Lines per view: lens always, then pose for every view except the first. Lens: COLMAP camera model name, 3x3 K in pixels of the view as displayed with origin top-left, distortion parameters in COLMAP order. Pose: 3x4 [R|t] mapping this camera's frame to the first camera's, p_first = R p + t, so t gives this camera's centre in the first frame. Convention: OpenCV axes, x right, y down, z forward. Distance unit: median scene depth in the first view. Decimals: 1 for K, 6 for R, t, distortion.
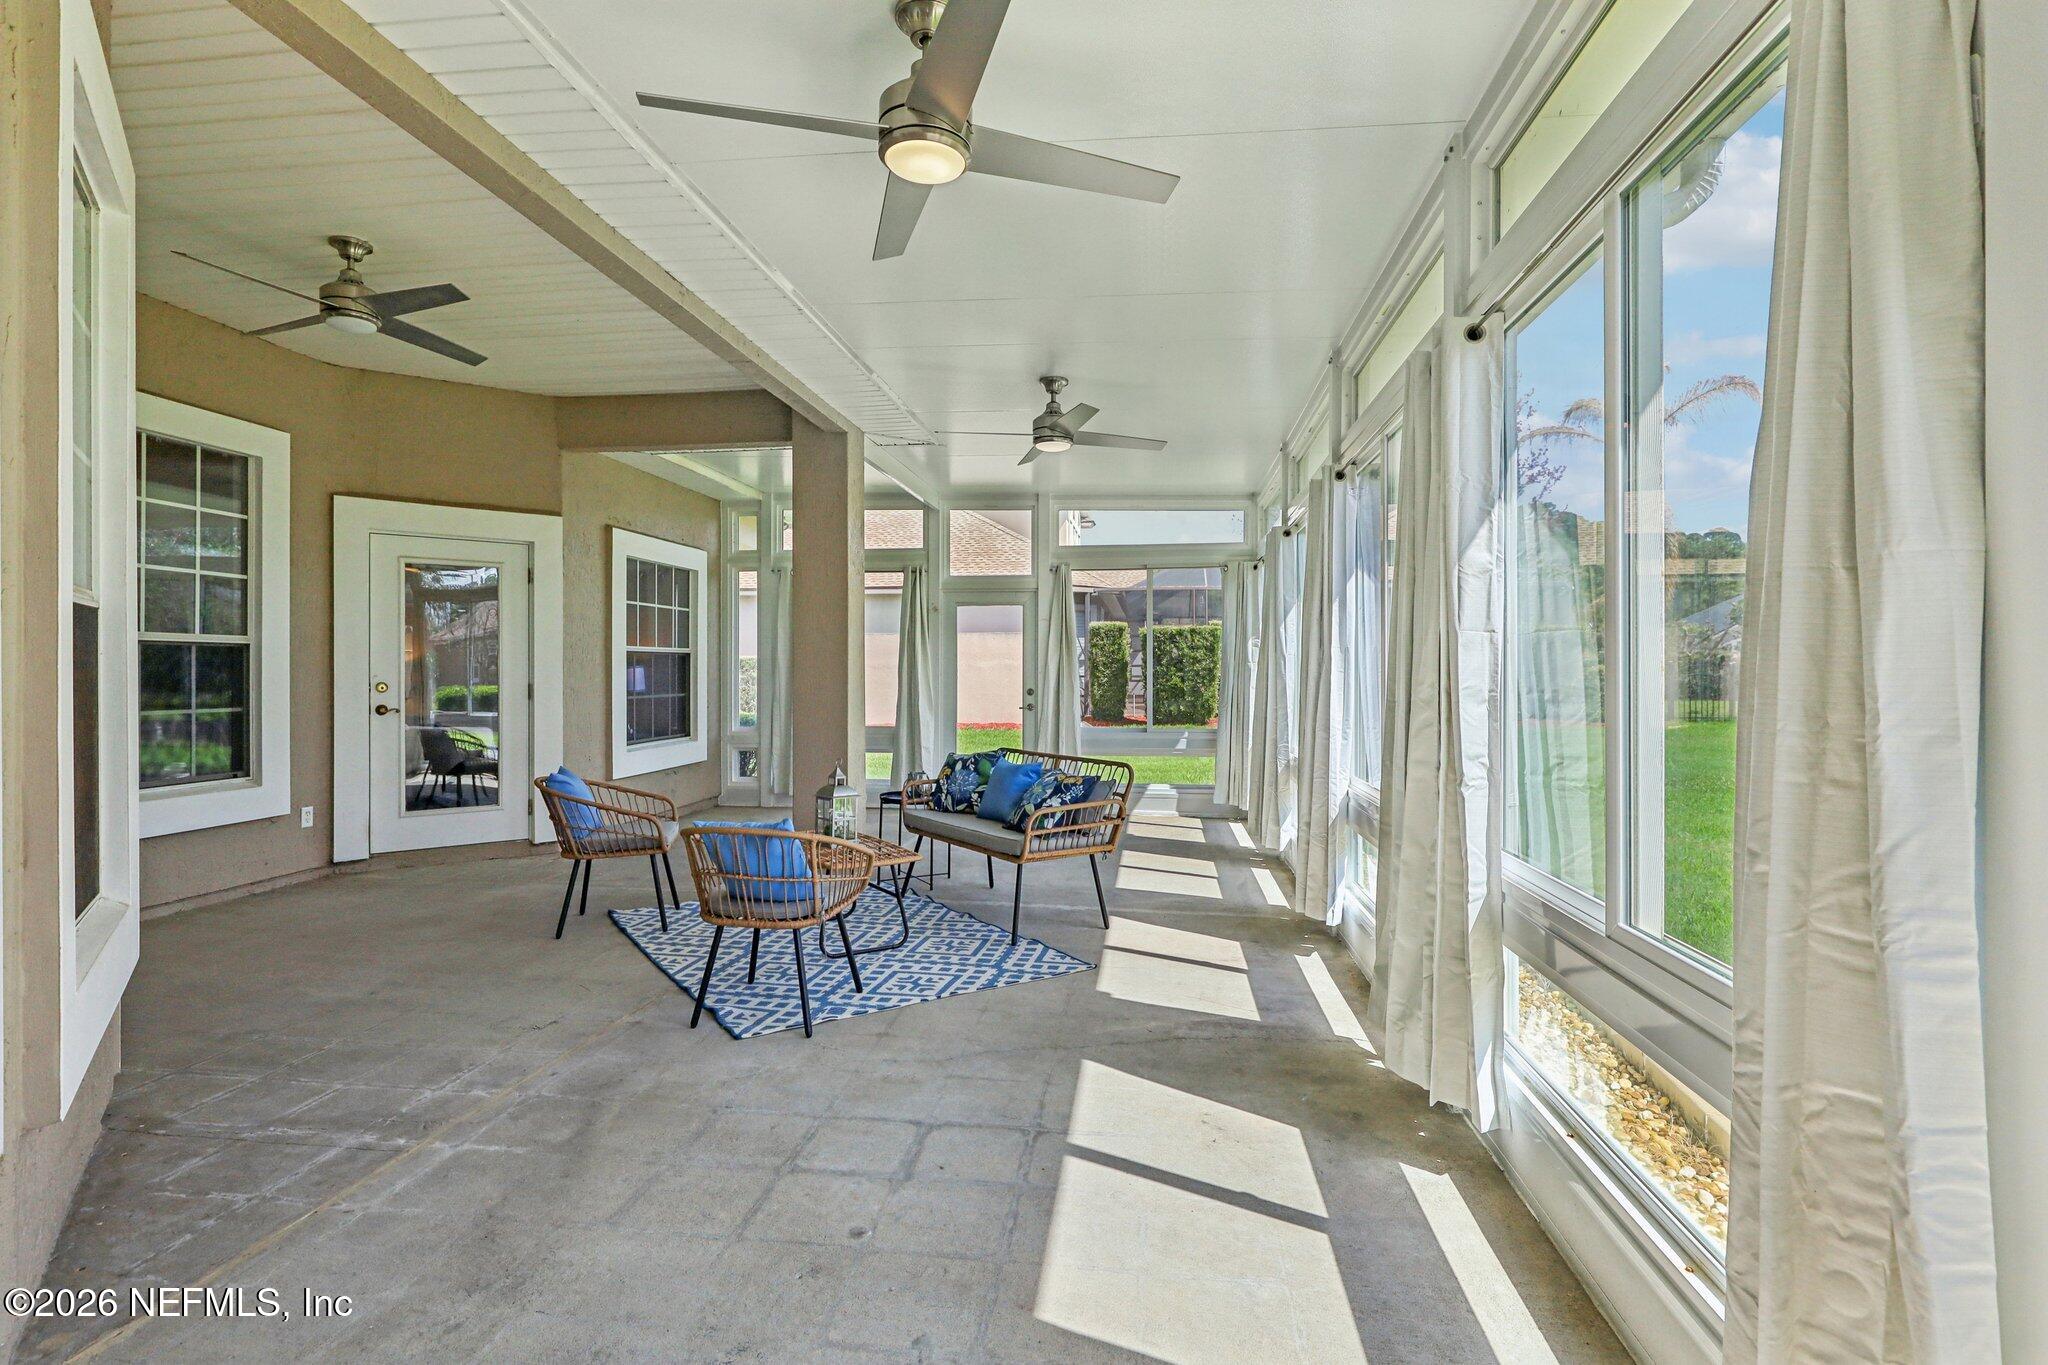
lens RADIAL K [[976.1, 0, 1008.9], [0, 976.1, 676.0], [0, 0, 1]] dist [0.003848, -0.000537]
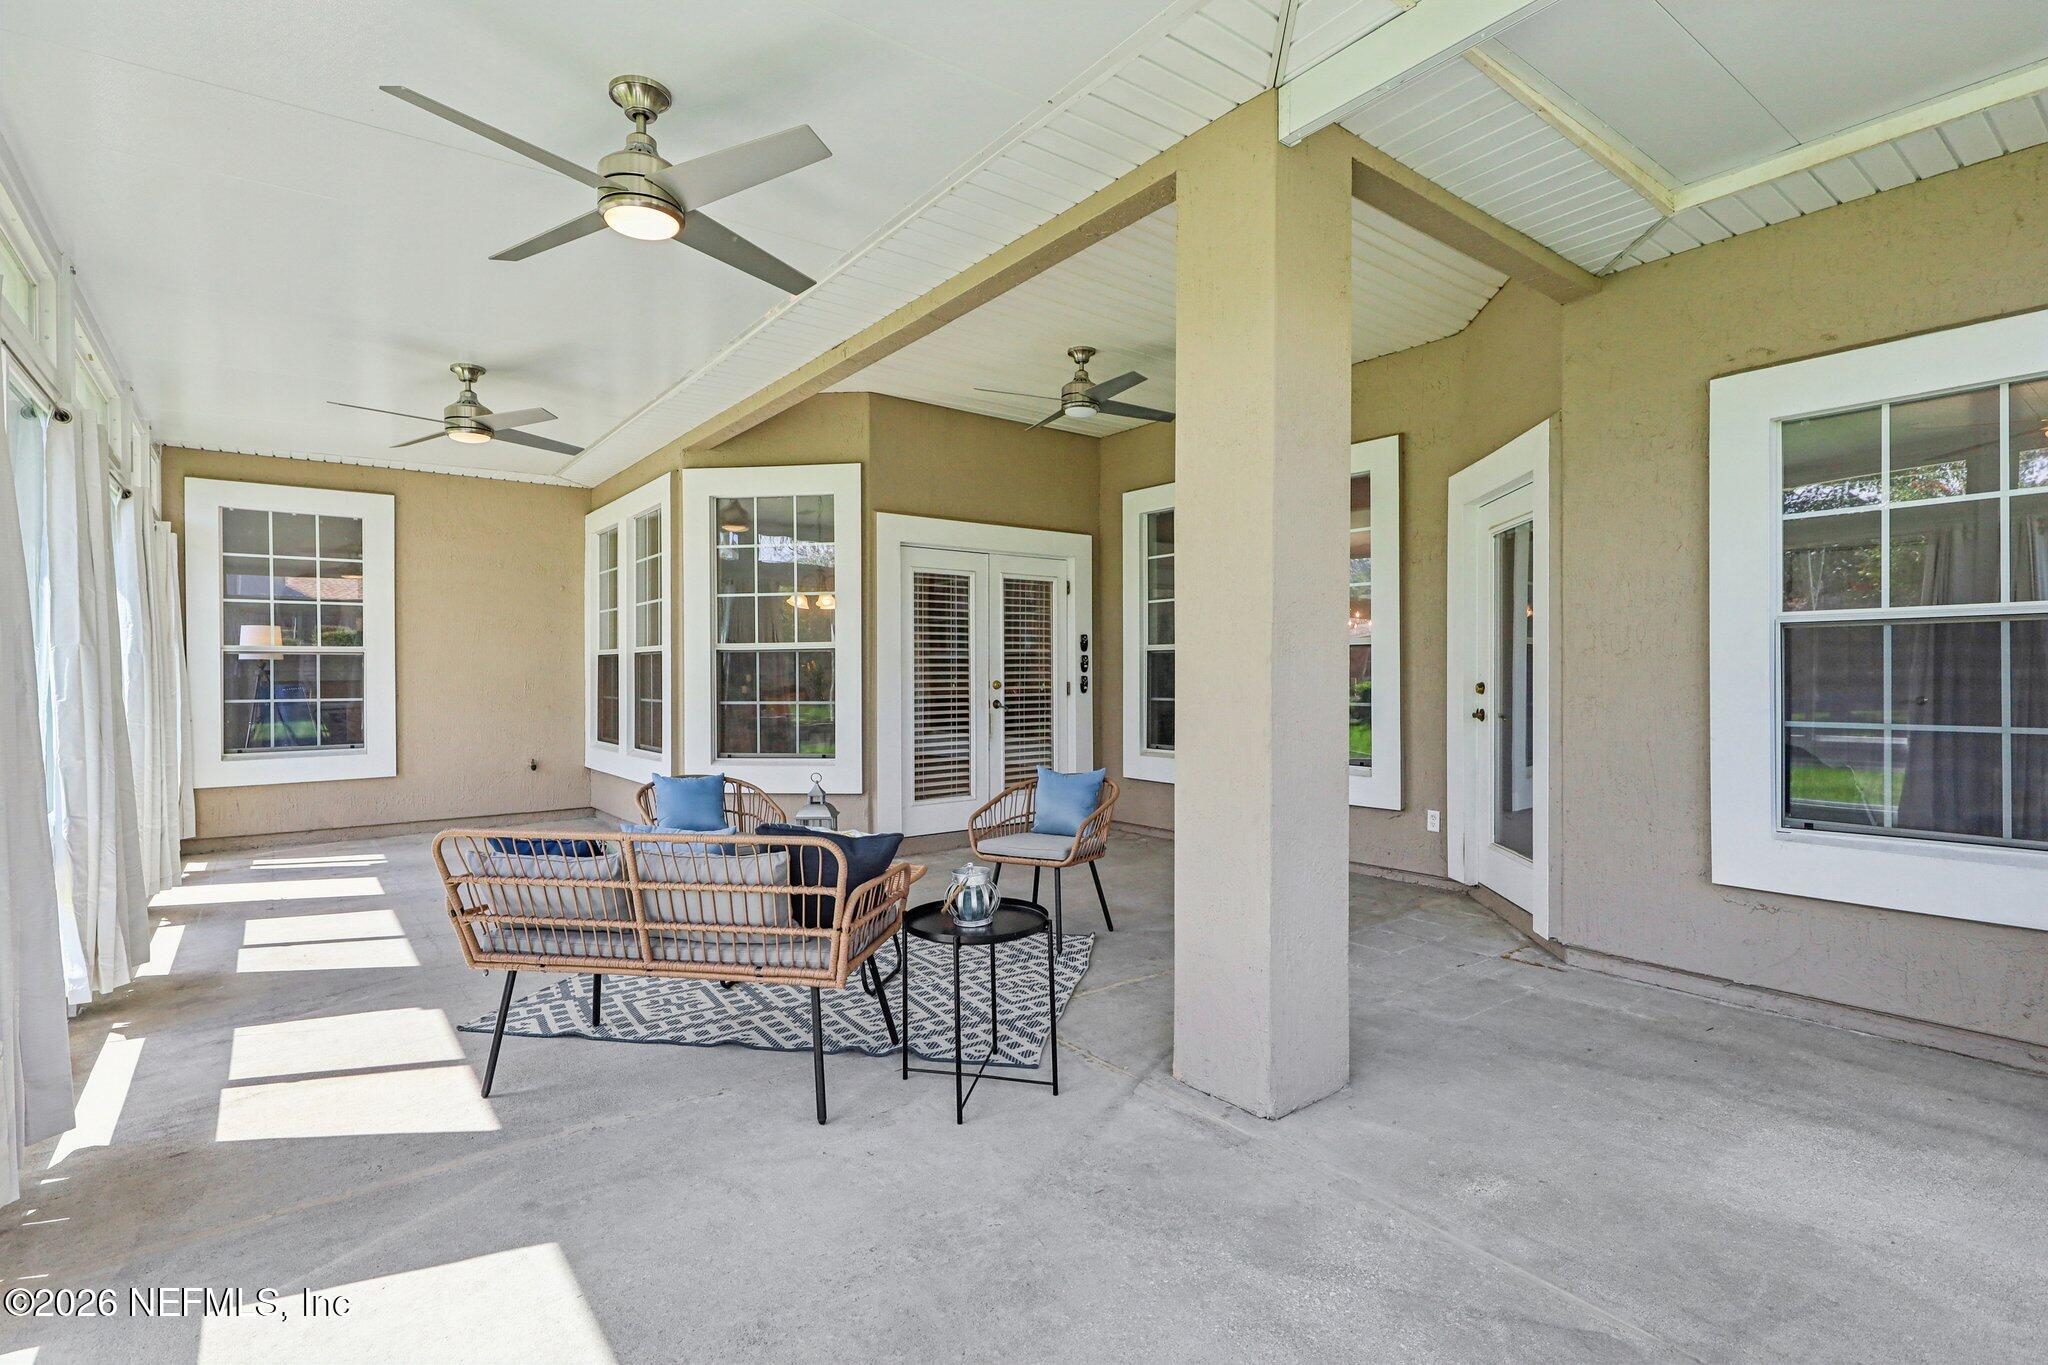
lens RADIAL K [[976.1, 0, 1005.4], [0, 976.1, 669.0], [0, 0, 1]] dist [0.003848, -0.000537]
pose [[-0.700852, 0.016332, -0.713120, 0.269938], [0.001334, 0.999766, 0.021586, -0.018714], [0.713305, 0.014177, -0.700710, 1.471694]]
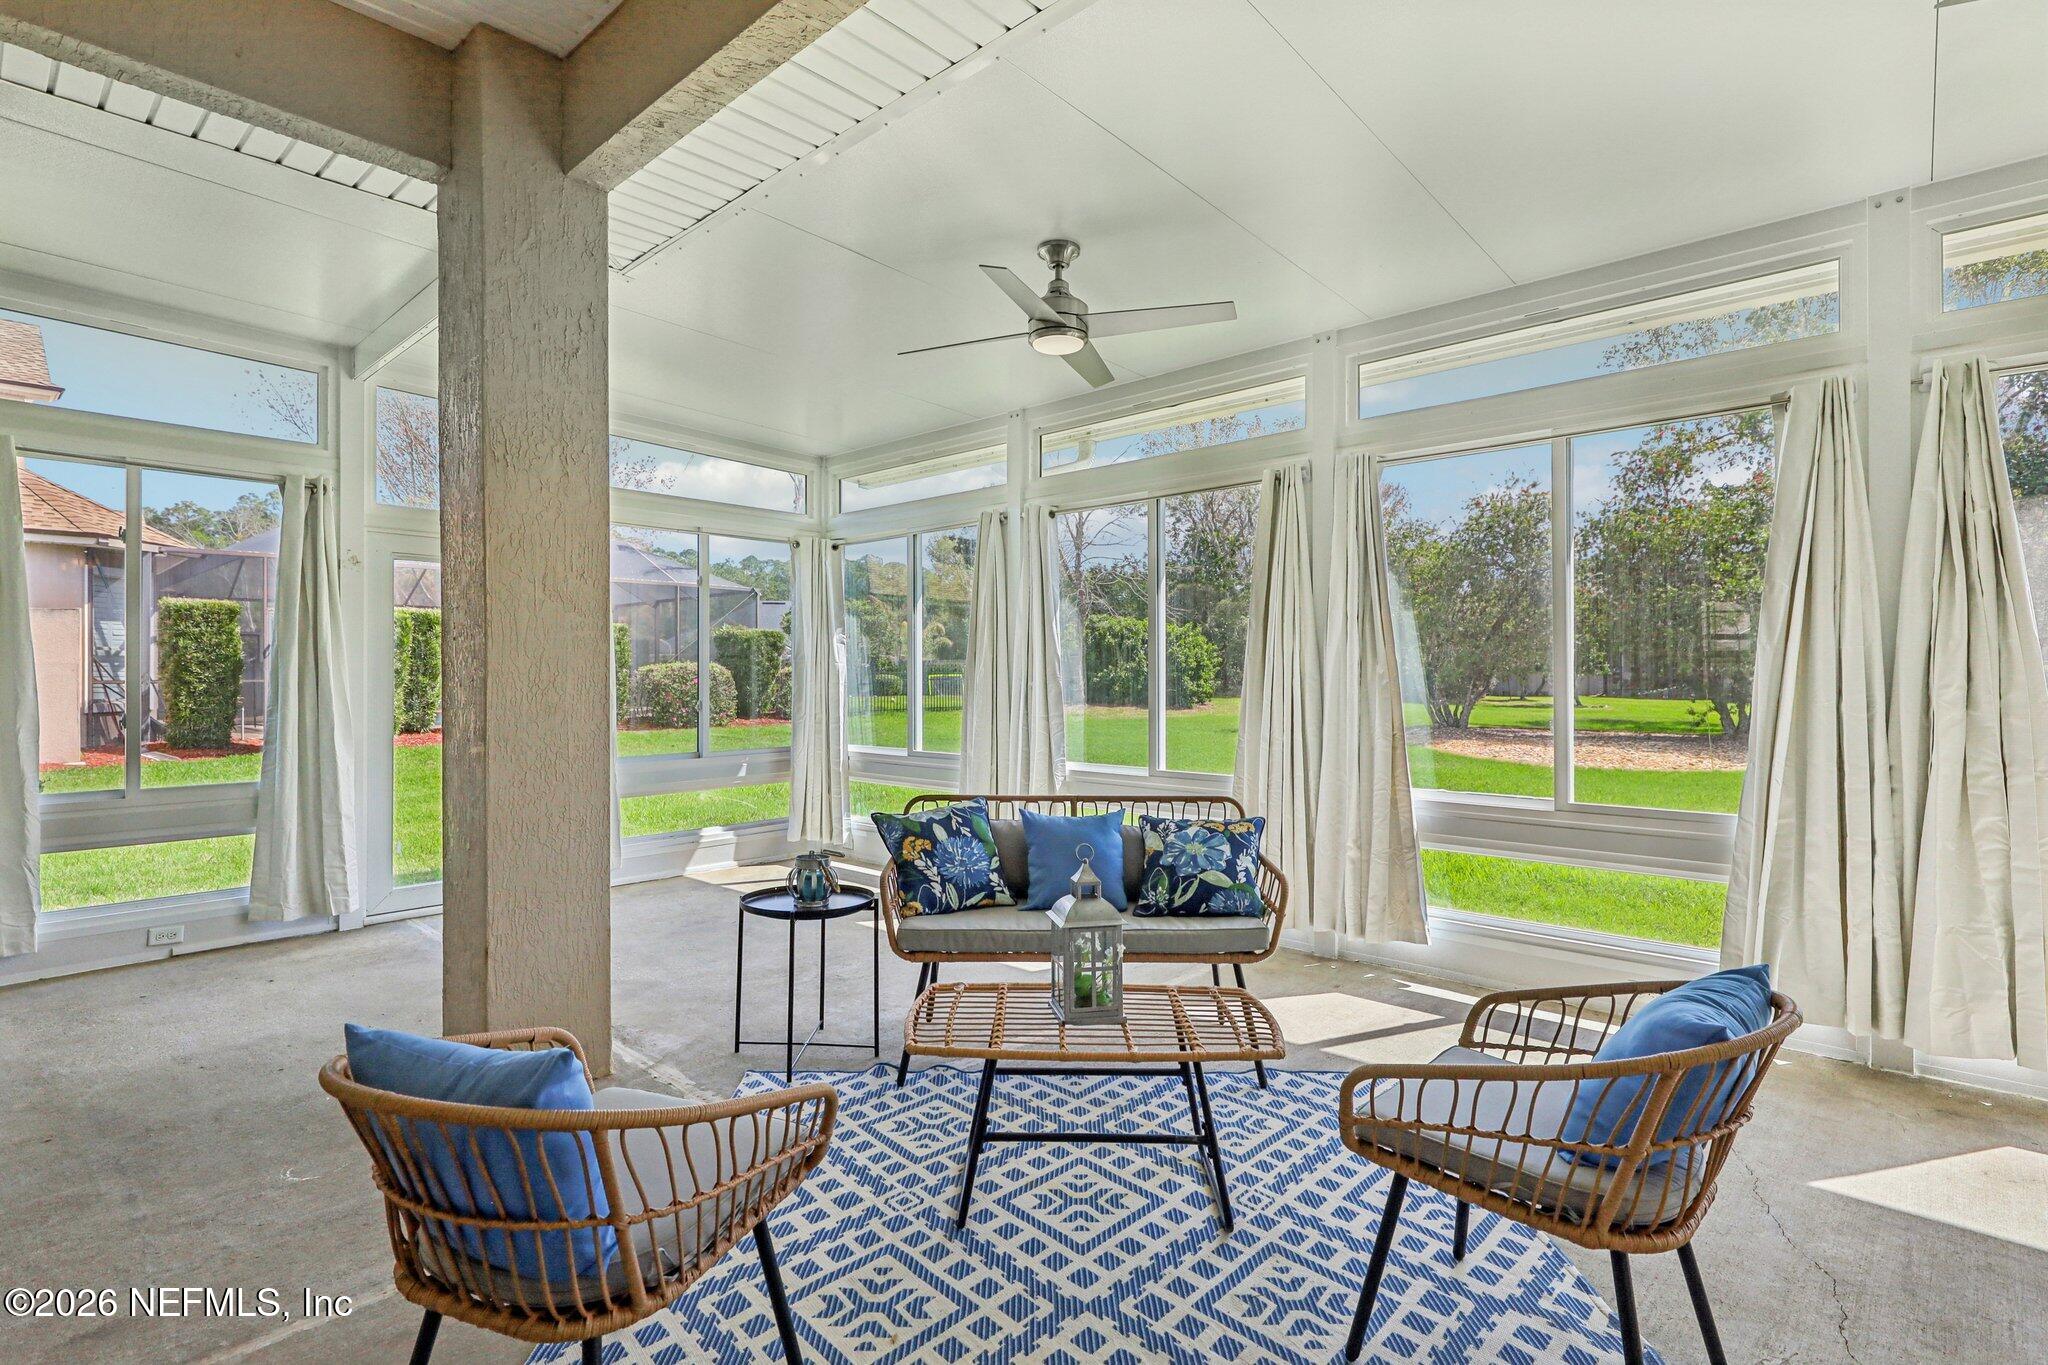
lens RADIAL K [[976.1, 0, 1015.0], [0, 976.1, 678.2], [0, 0, 1]] dist [0.003848, -0.000537]
pose [[0.557184, -0.000857, 0.830389, -0.531961], [0.002072, 0.999998, -0.000359, -0.001785], [-0.830387, 0.001921, 0.557184, 0.640673]]
